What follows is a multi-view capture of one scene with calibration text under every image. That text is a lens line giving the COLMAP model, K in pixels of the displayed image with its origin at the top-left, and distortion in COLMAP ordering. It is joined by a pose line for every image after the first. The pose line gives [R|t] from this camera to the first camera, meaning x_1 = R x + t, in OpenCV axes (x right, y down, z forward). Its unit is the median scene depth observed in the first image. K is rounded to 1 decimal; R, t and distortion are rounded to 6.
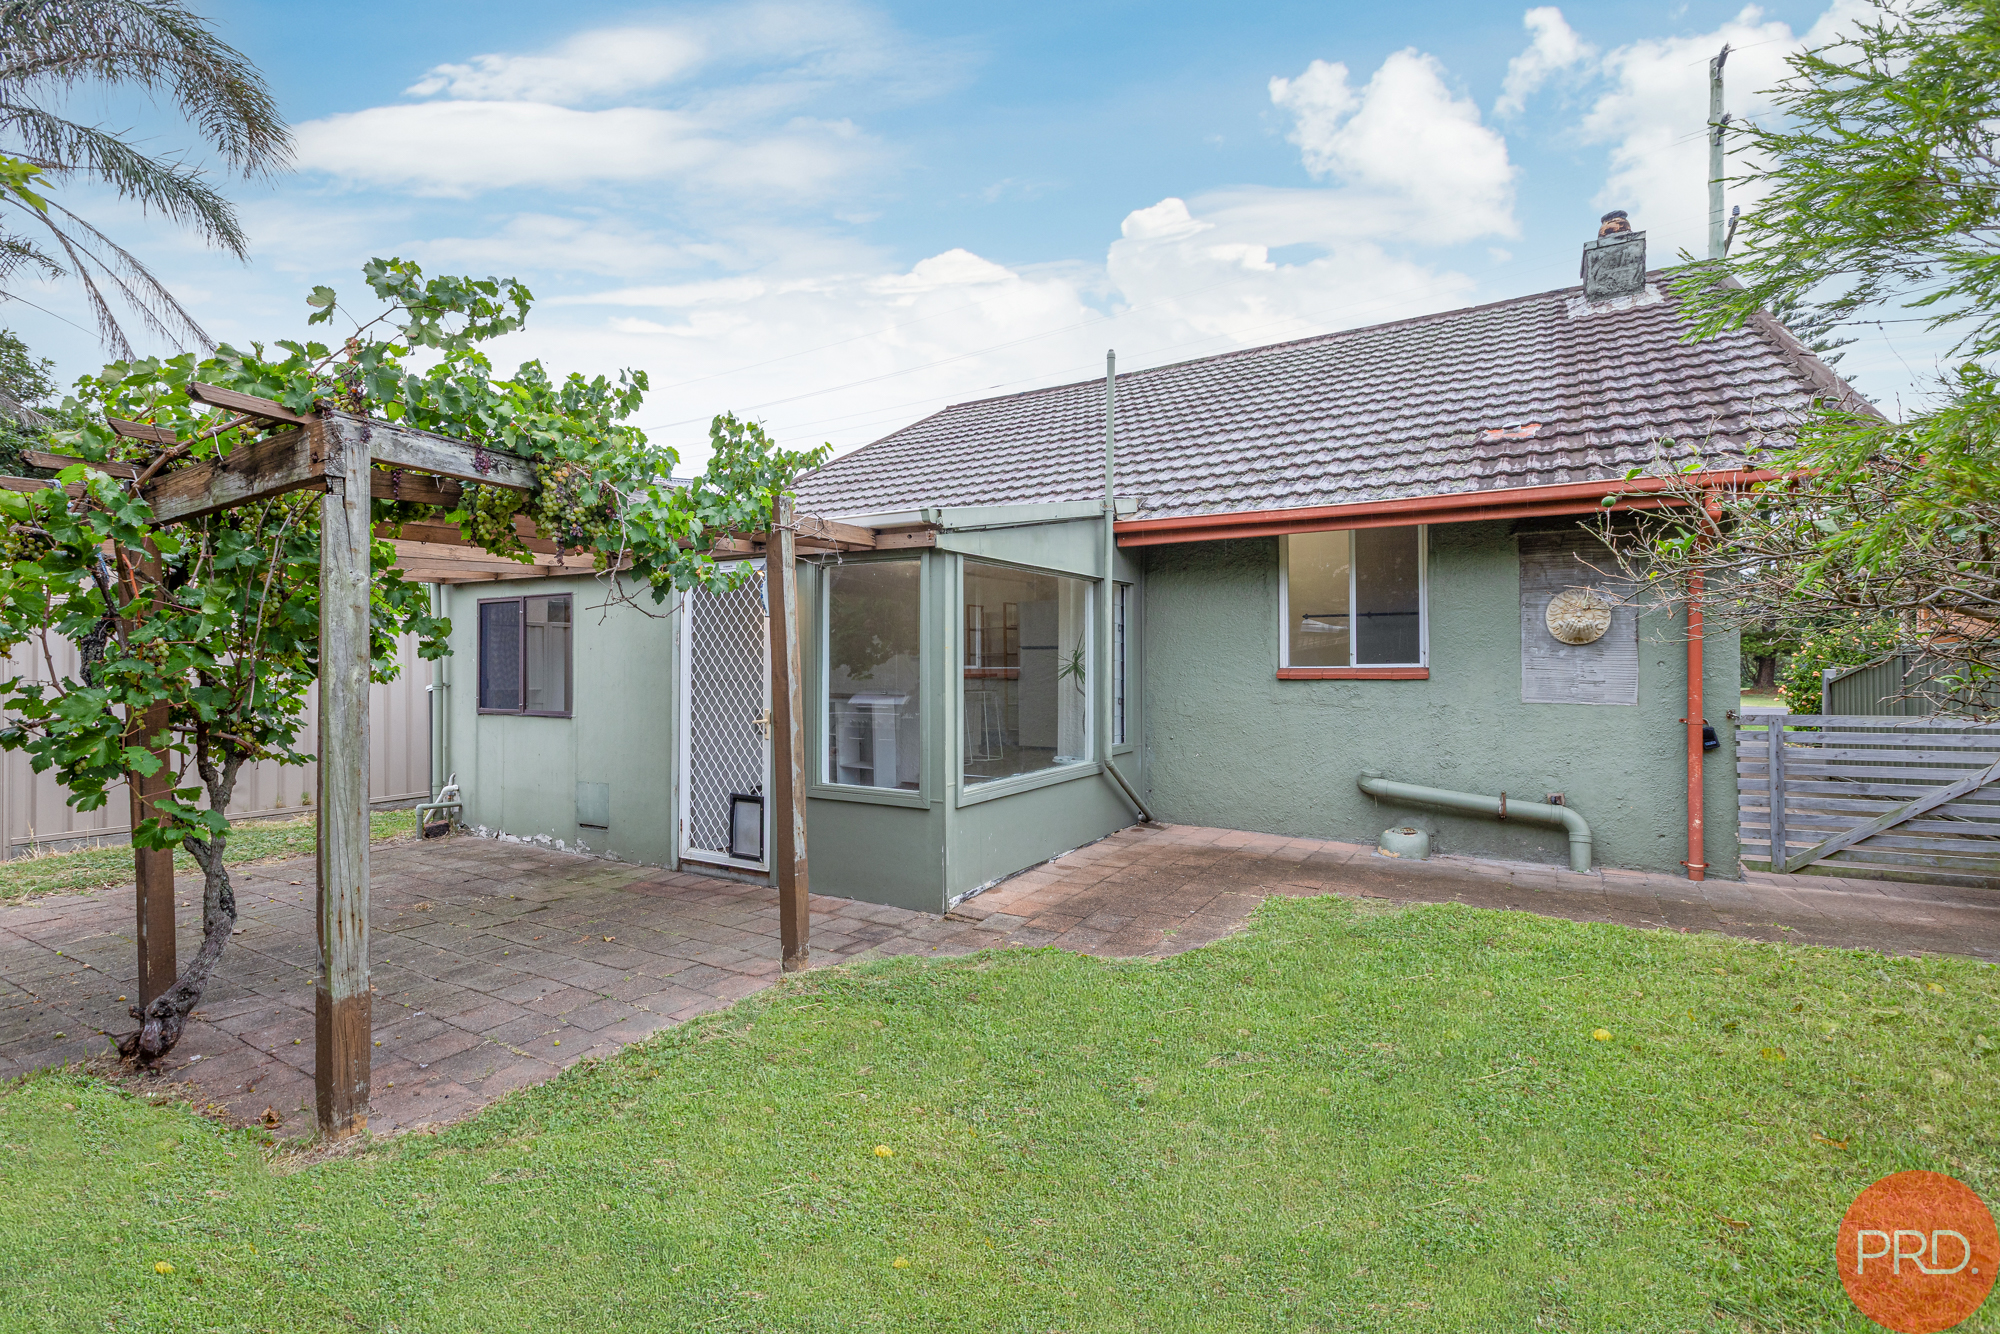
lens RADIAL K [[917.1, 0, 998.2], [0, 917.1, 658.8], [0, 0, 1]] dist [0.003932, -0.001260]
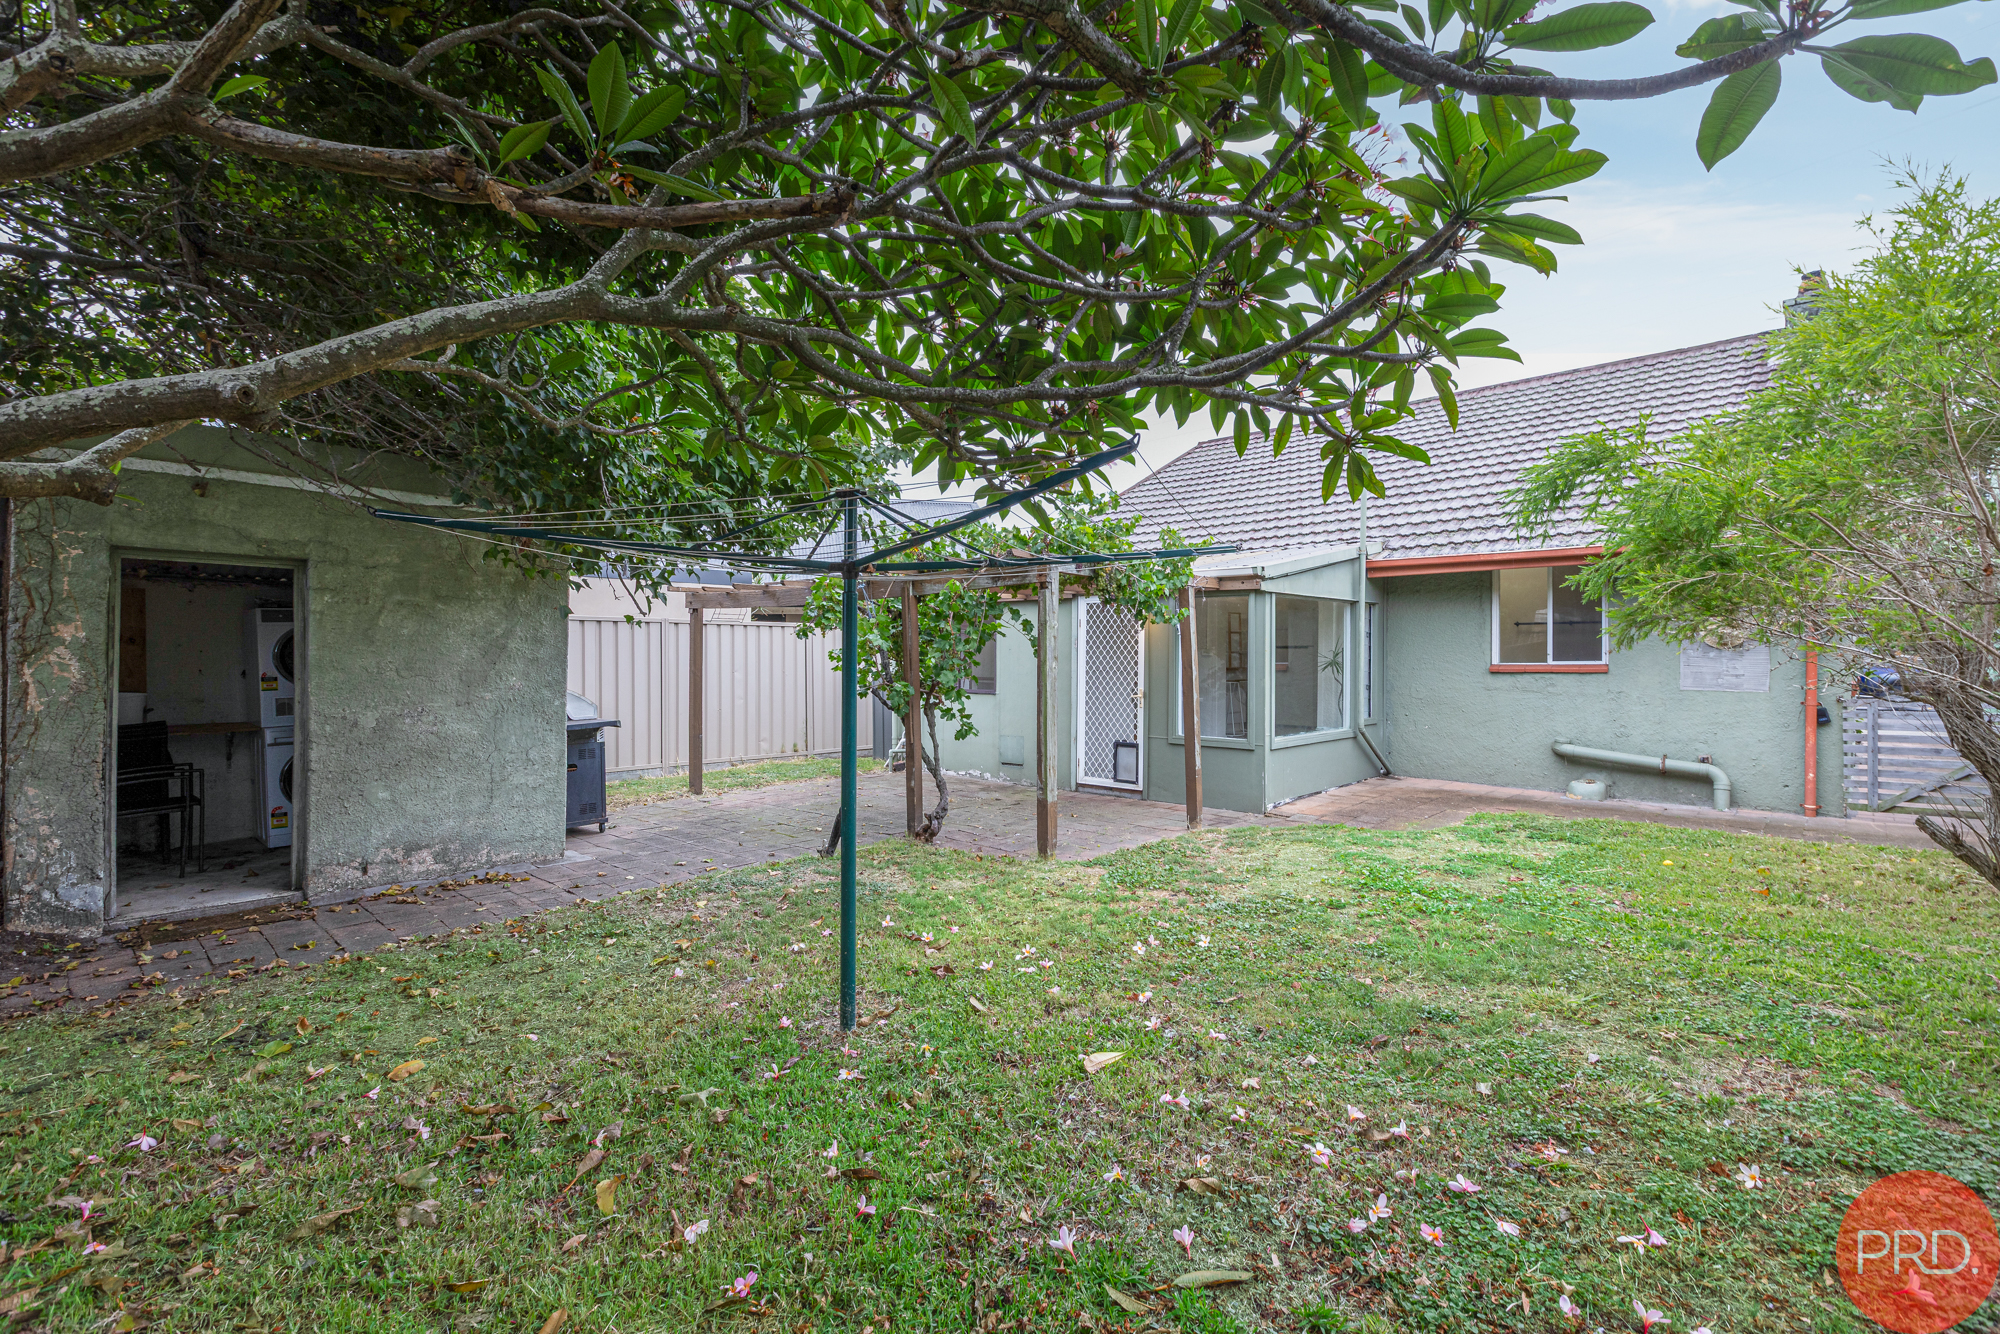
lens RADIAL K [[917.1, 0, 1015.3], [0, 917.1, 666.0], [0, 0, 1]] dist [0.003932, -0.001260]
pose [[0.980510, 0.004402, -0.196421, -0.141794], [-0.001858, 0.999912, 0.013135, -0.004785], [0.196462, -0.012514, 0.980432, -0.562351]]
